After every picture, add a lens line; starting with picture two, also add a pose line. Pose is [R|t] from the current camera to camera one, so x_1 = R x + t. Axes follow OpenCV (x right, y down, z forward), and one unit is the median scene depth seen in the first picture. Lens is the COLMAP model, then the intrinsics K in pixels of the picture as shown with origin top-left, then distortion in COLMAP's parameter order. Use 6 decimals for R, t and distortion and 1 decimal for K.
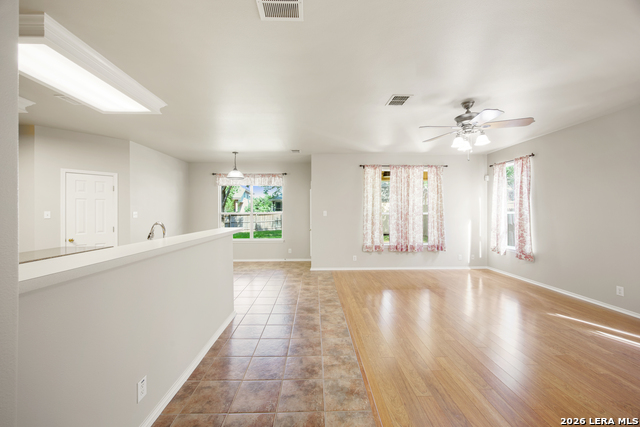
lens RADIAL K [[248.6, 0, 315.9], [0, 248.6, 213.3], [0, 0, 1]] dist [-0.005814, 0.001859]
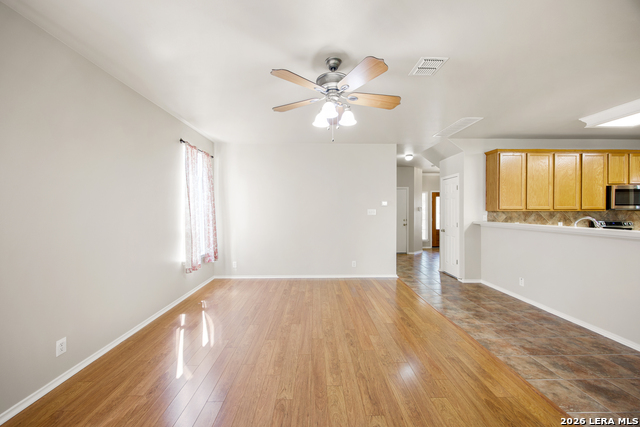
lens RADIAL K [[248.6, 0, 319.6], [0, 248.6, 214.3], [0, 0, 1]] dist [-0.005814, 0.001859]
pose [[-0.999971, 0.004761, -0.005938, 0.504079], [0.004642, 0.999794, 0.019775, -0.008683], [0.006031, 0.019747, -0.999787, 1.315371]]
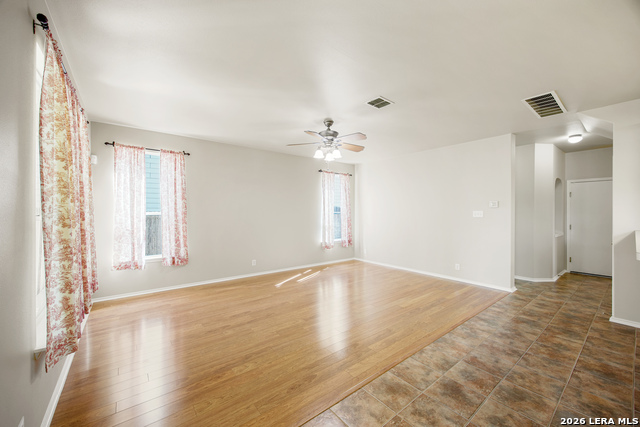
lens RADIAL K [[248.6, 0, 321.4], [0, 248.6, 212.2], [0, 0, 1]] dist [-0.005814, 0.001859]
pose [[-0.611662, 0.001768, 0.791118, -0.241755], [0.005425, 0.999983, 0.001959, -0.007502], [-0.791101, 0.005490, -0.611661, 1.345270]]
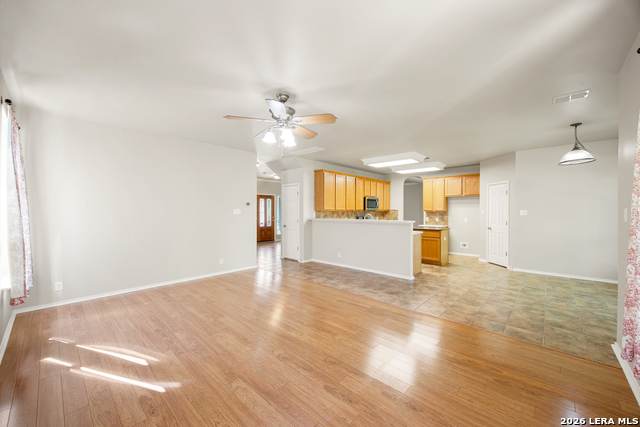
lens RADIAL K [[248.6, 0, 316.9], [0, 248.6, 214.5], [0, 0, 1]] dist [-0.005814, 0.001859]
pose [[-0.693682, 0.013156, -0.720161, 0.920983], [-0.003626, 0.999757, 0.021756, -0.008816], [0.720273, 0.017703, -0.693465, 1.335646]]
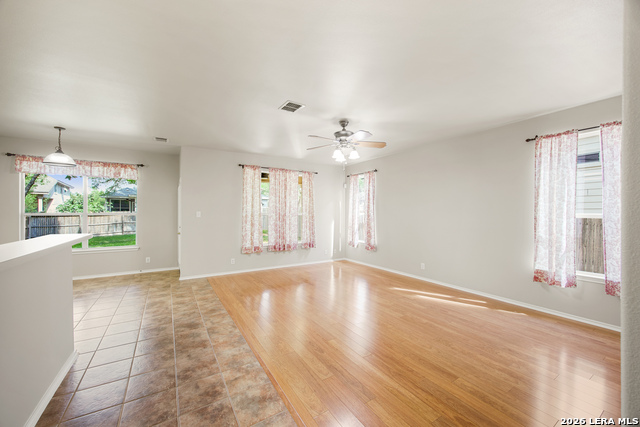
lens RADIAL K [[248.6, 0, 317.6], [0, 248.6, 213.3], [0, 0, 1]] dist [-0.005814, 0.001859]
pose [[0.856914, 0.004557, 0.515439, -0.082617], [-0.002557, 0.999986, -0.004589, 0.000786], [-0.515453, 0.002614, 0.856914, 0.028588]]
